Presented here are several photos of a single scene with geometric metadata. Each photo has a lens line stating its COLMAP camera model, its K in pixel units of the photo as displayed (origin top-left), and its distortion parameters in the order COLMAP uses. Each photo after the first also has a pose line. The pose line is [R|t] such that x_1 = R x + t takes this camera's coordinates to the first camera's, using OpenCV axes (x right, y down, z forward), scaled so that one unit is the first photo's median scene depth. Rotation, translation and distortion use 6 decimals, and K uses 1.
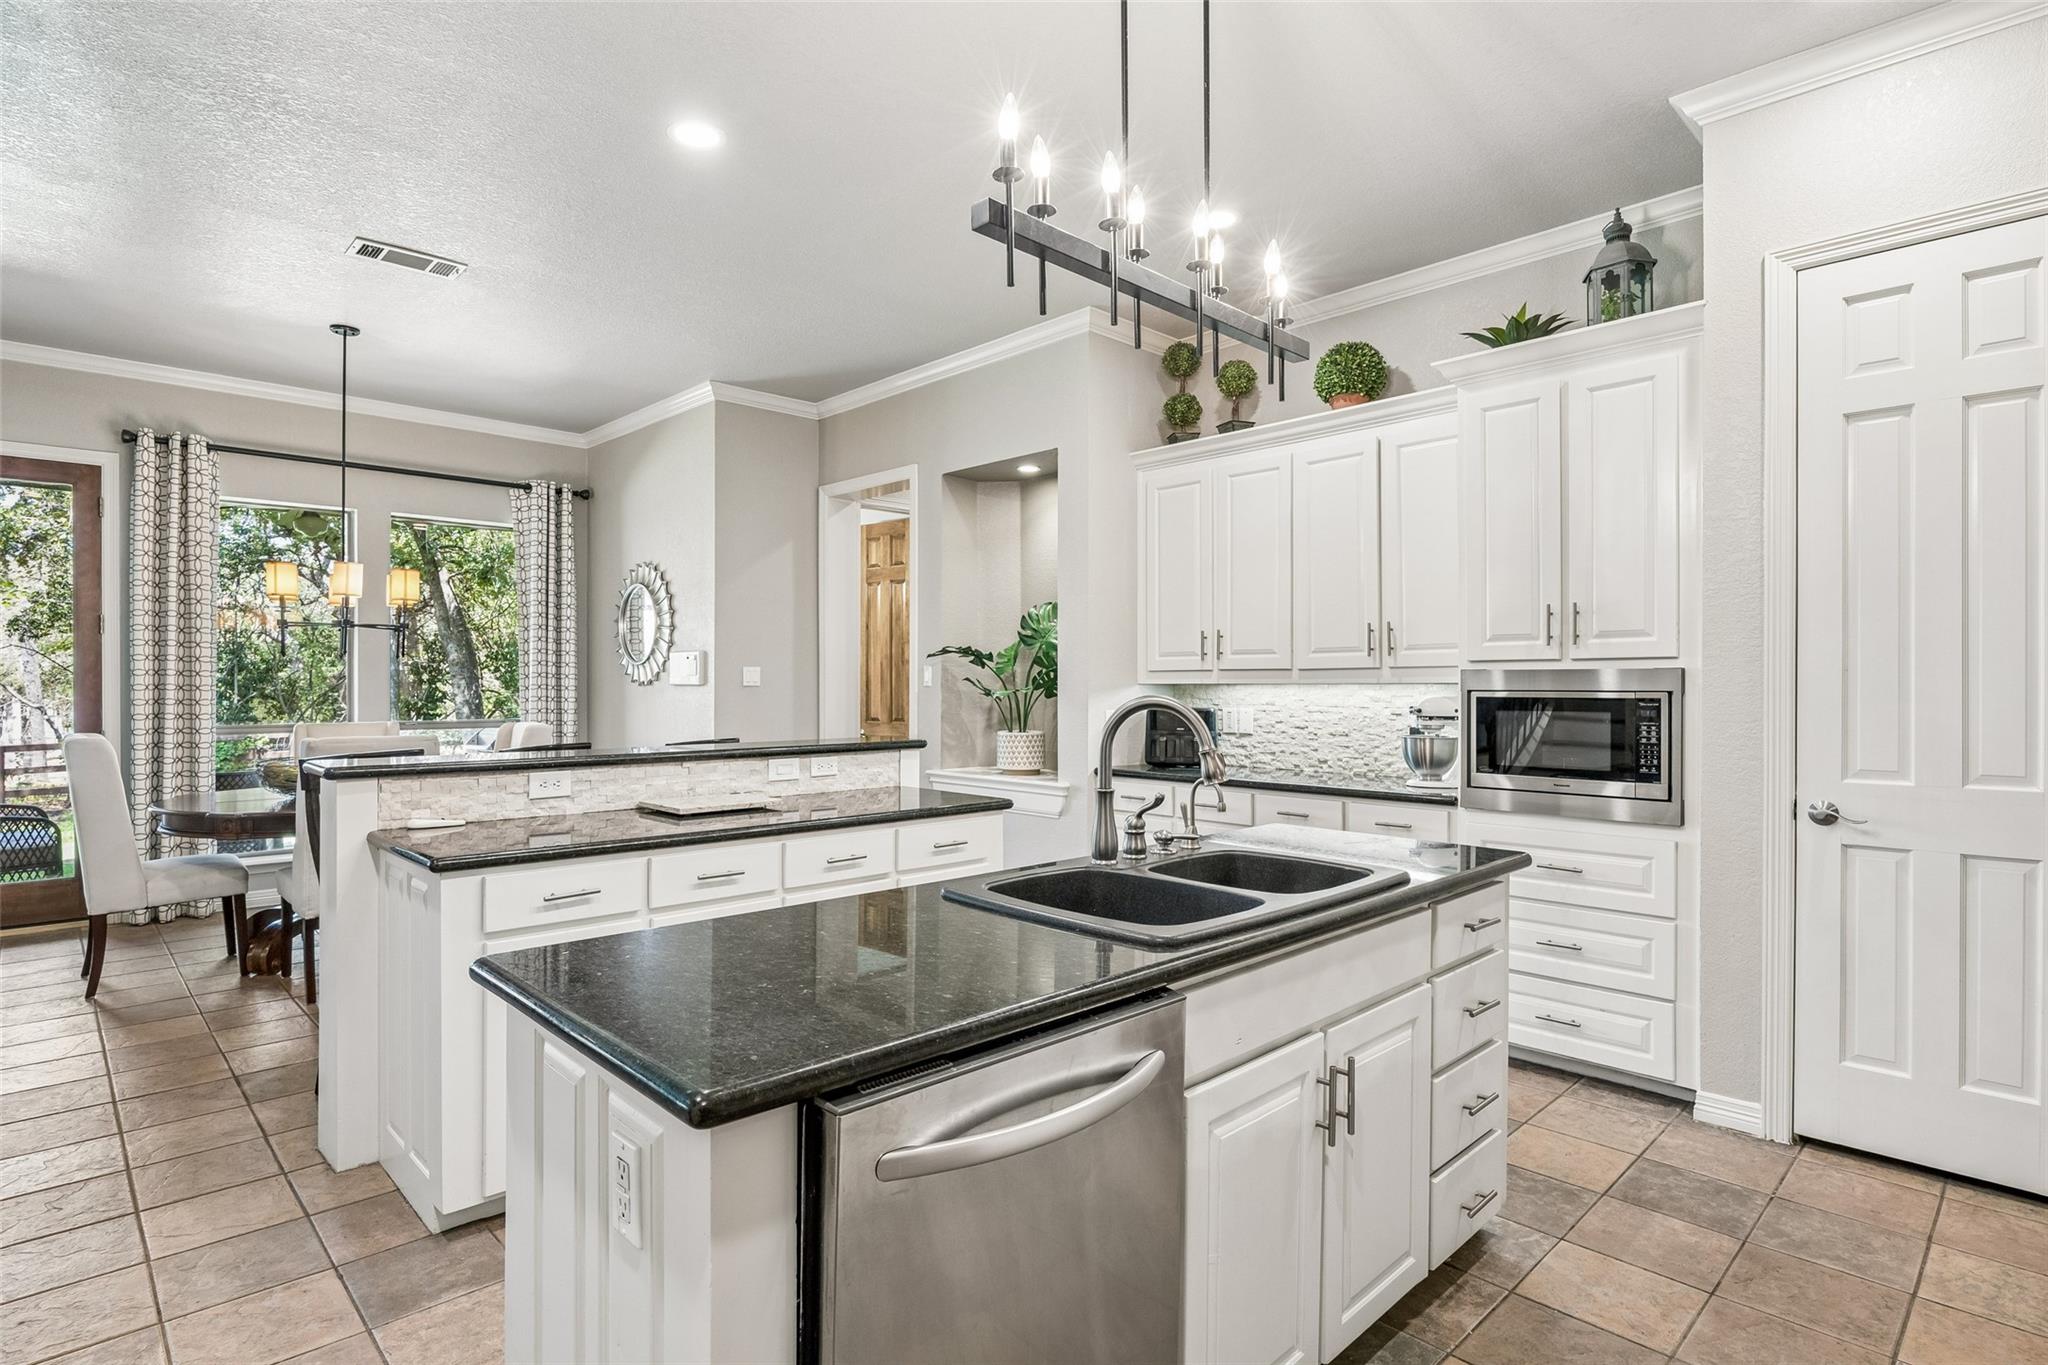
lens RADIAL K [[1027.1, 0, 1013.5], [0, 1027.1, 687.9], [0, 0, 1]] dist [0.001111, -0.001075]
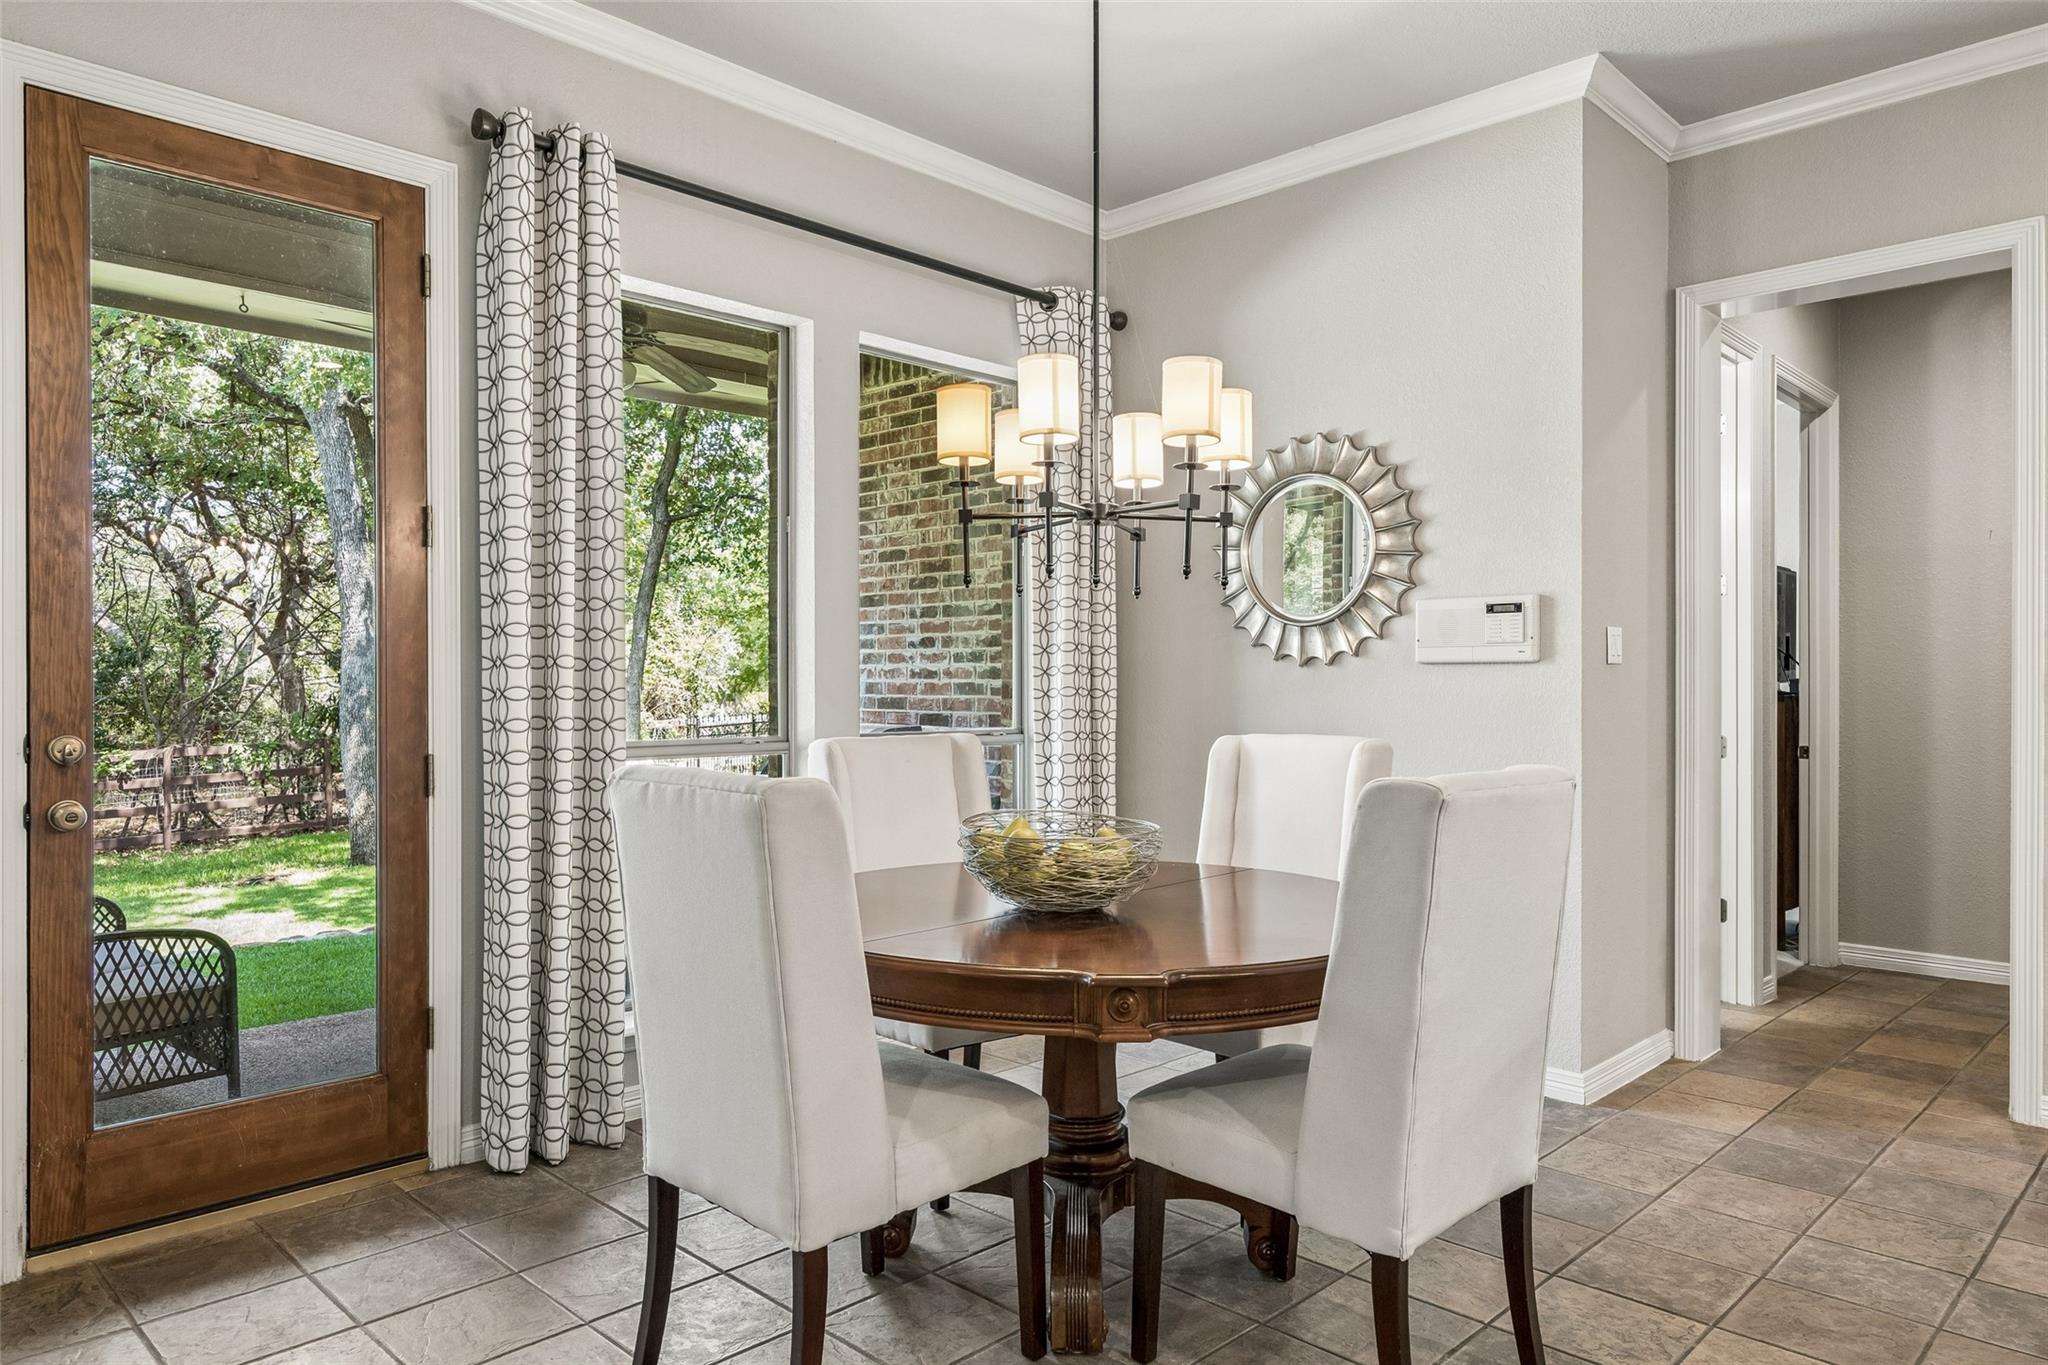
lens RADIAL K [[1303.2, 0, 1032.1], [0, 1303.2, 683.1], [0, 0, 1]] dist [0.008864, 0.001666]
pose [[0.999585, 0.000308, 0.028793, -0.609707], [-0.000107, 0.999976, -0.006967, 0.012976], [-0.028794, 0.006961, 0.999561, 0.386412]]
